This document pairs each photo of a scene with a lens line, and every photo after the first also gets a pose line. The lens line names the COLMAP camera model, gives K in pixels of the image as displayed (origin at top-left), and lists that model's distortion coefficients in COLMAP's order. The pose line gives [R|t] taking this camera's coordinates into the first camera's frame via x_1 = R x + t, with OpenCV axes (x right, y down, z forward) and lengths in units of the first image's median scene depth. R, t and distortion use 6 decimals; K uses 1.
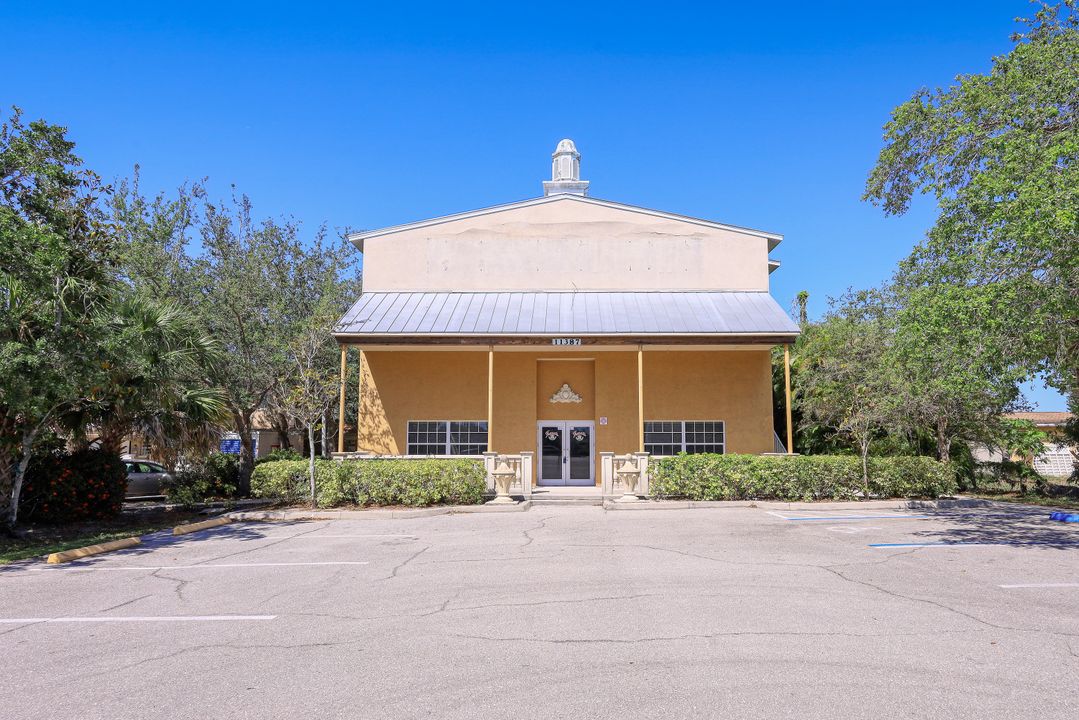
lens RADIAL K [[527.4, 0, 543.4], [0, 527.4, 366.9], [0, 0, 1]] dist [0.013360, 0.000417]
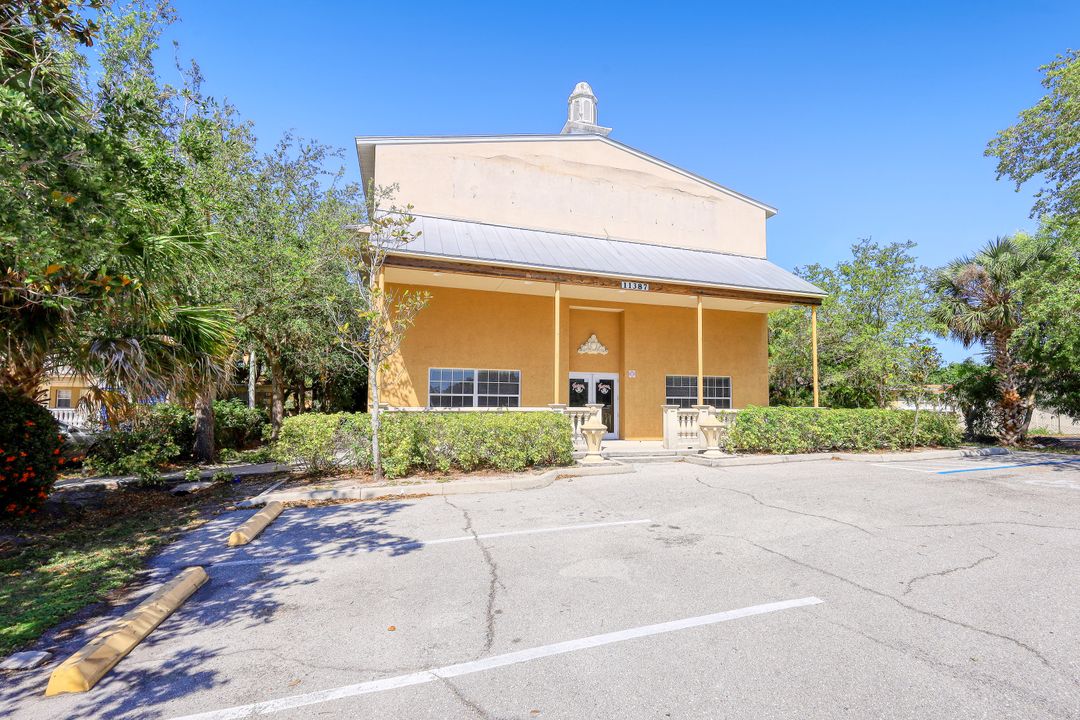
lens RADIAL K [[443.8, 0, 536.5], [0, 443.8, 355.3], [0, 0, 1]] dist [0.012497, 0.000185]
pose [[0.957283, 0.037226, 0.286746, -0.298040], [-0.049676, 0.998107, 0.036262, 0.047238], [-0.284853, -0.048957, 0.957320, 0.263503]]
